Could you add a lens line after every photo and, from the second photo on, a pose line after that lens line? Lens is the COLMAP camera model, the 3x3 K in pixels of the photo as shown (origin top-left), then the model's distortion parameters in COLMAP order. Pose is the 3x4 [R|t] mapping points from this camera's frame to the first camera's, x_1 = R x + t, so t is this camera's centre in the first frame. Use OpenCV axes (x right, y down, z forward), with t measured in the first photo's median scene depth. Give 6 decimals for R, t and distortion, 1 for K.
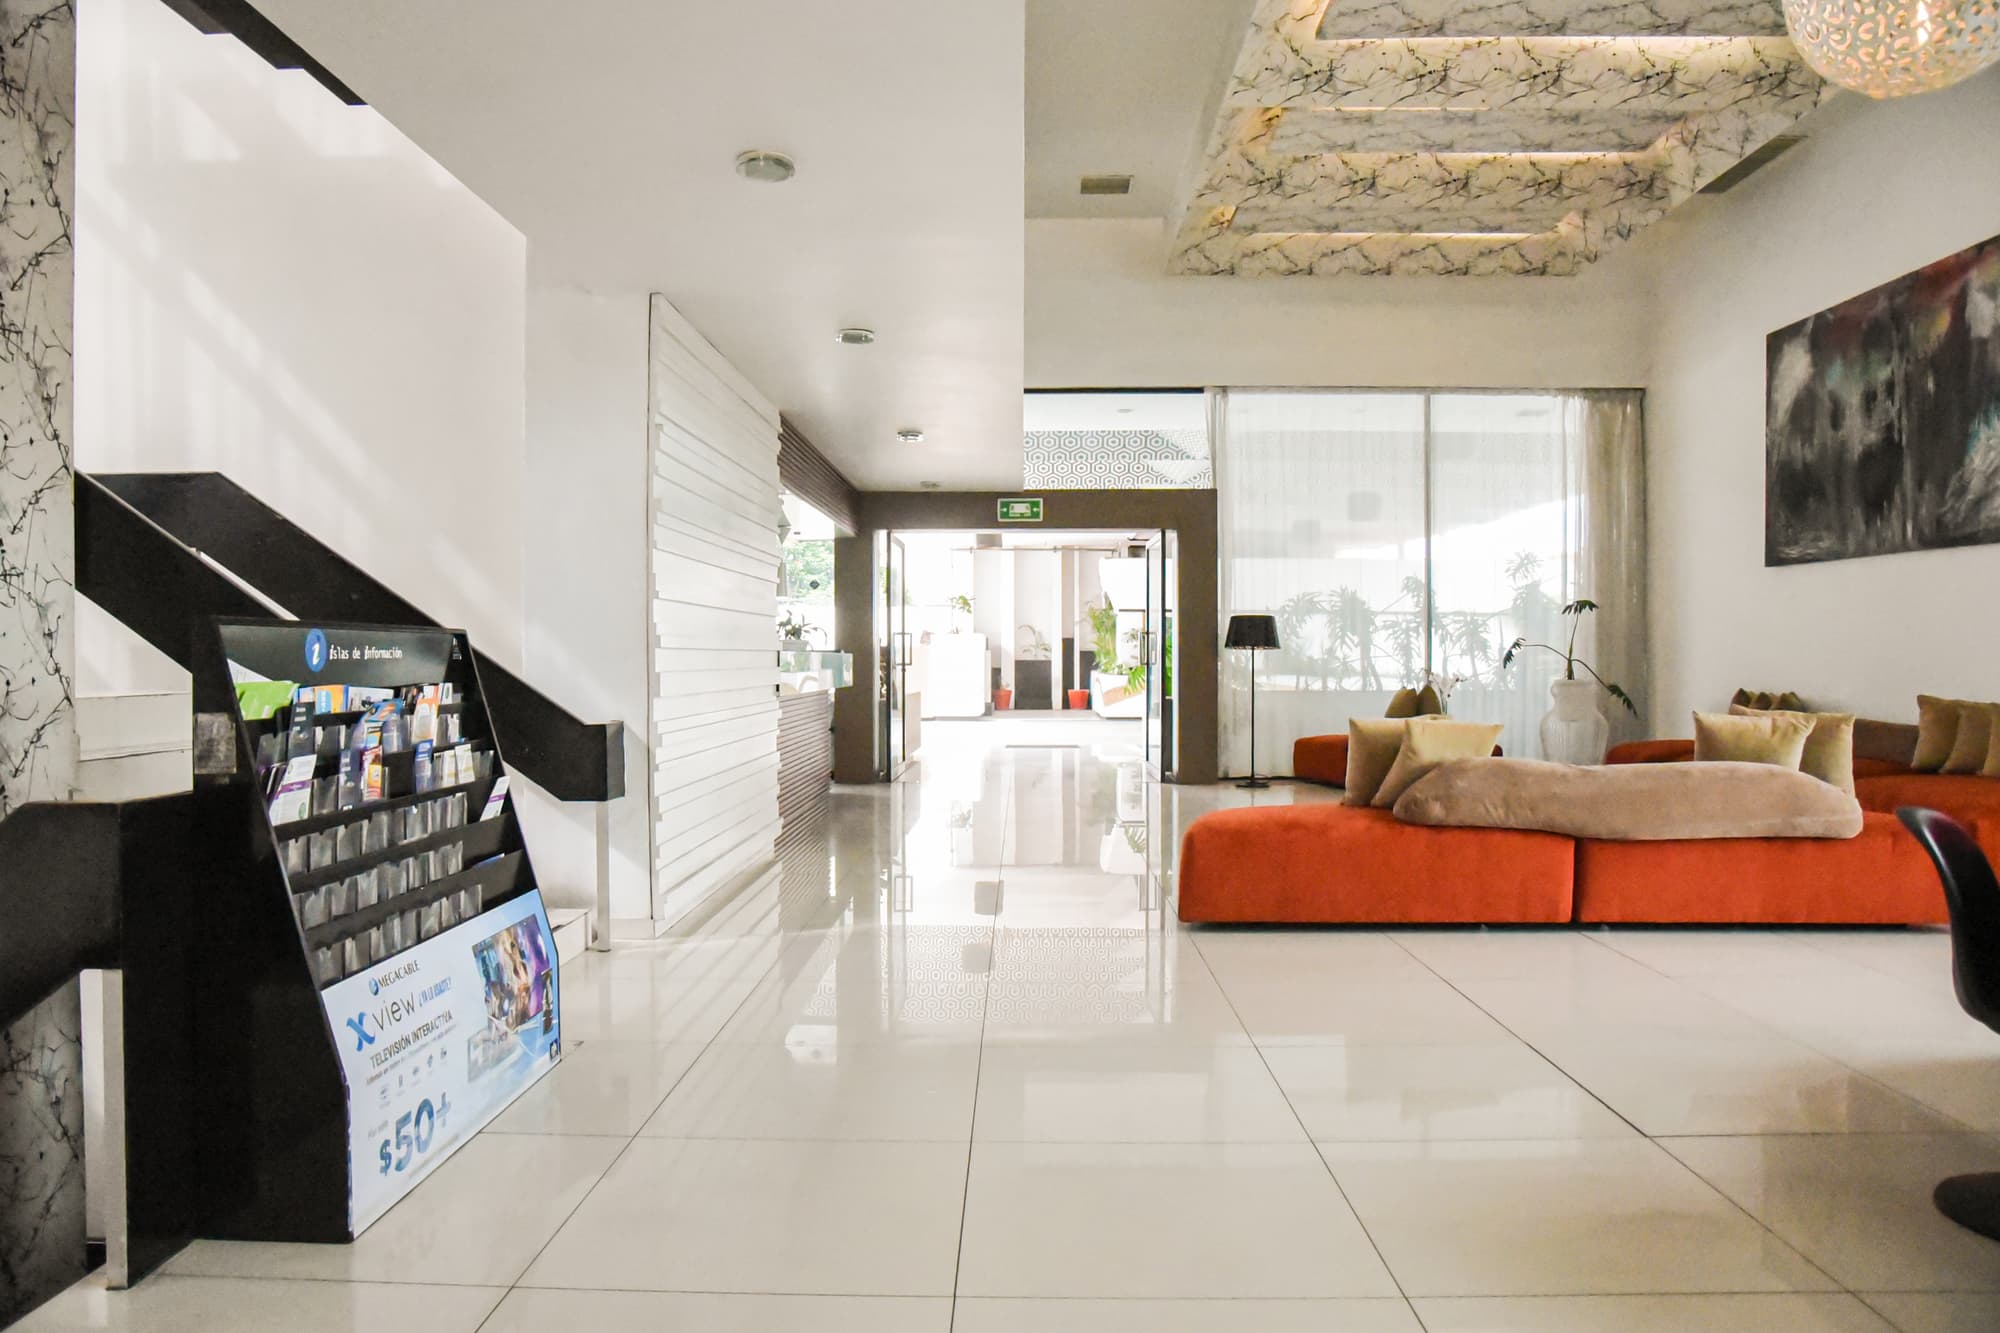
lens RADIAL K [[1399.3, 0, 991.1], [0, 1399.3, 675.5], [0, 0, 1]] dist [-0.108034, 0.065215]
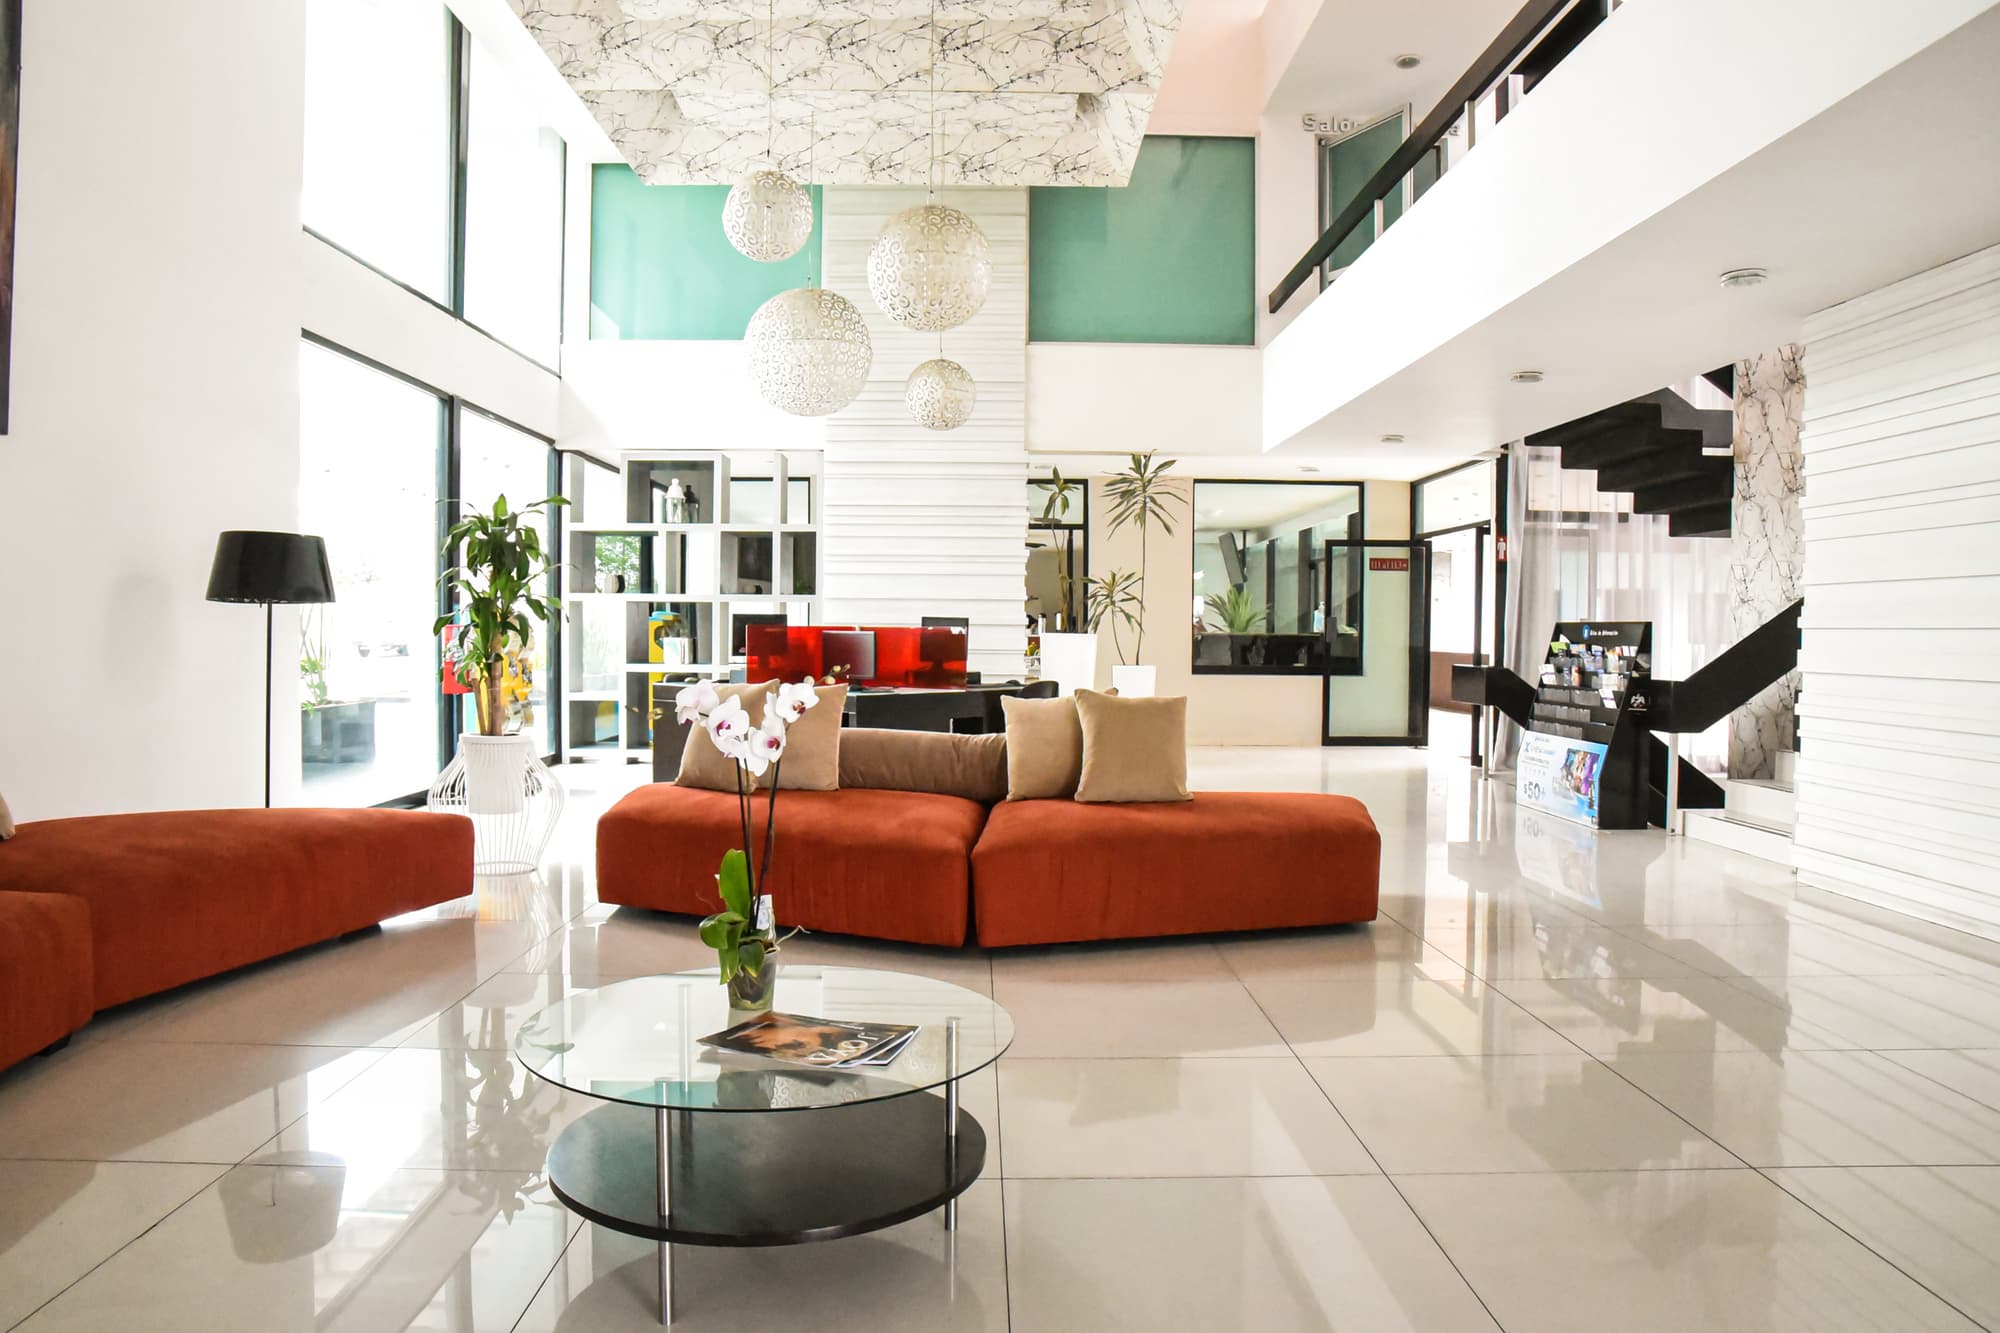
lens RADIAL K [[1399.3, 0, 998.9], [0, 1399.3, 665.7], [0, 0, 1]] dist [-0.108034, 0.065215]
pose [[-0.999137, -0.003356, -0.041404, 0.771094], [-0.004896, 0.999298, 0.037147, -0.041781], [0.041250, 0.037318, -0.998452, 3.474324]]
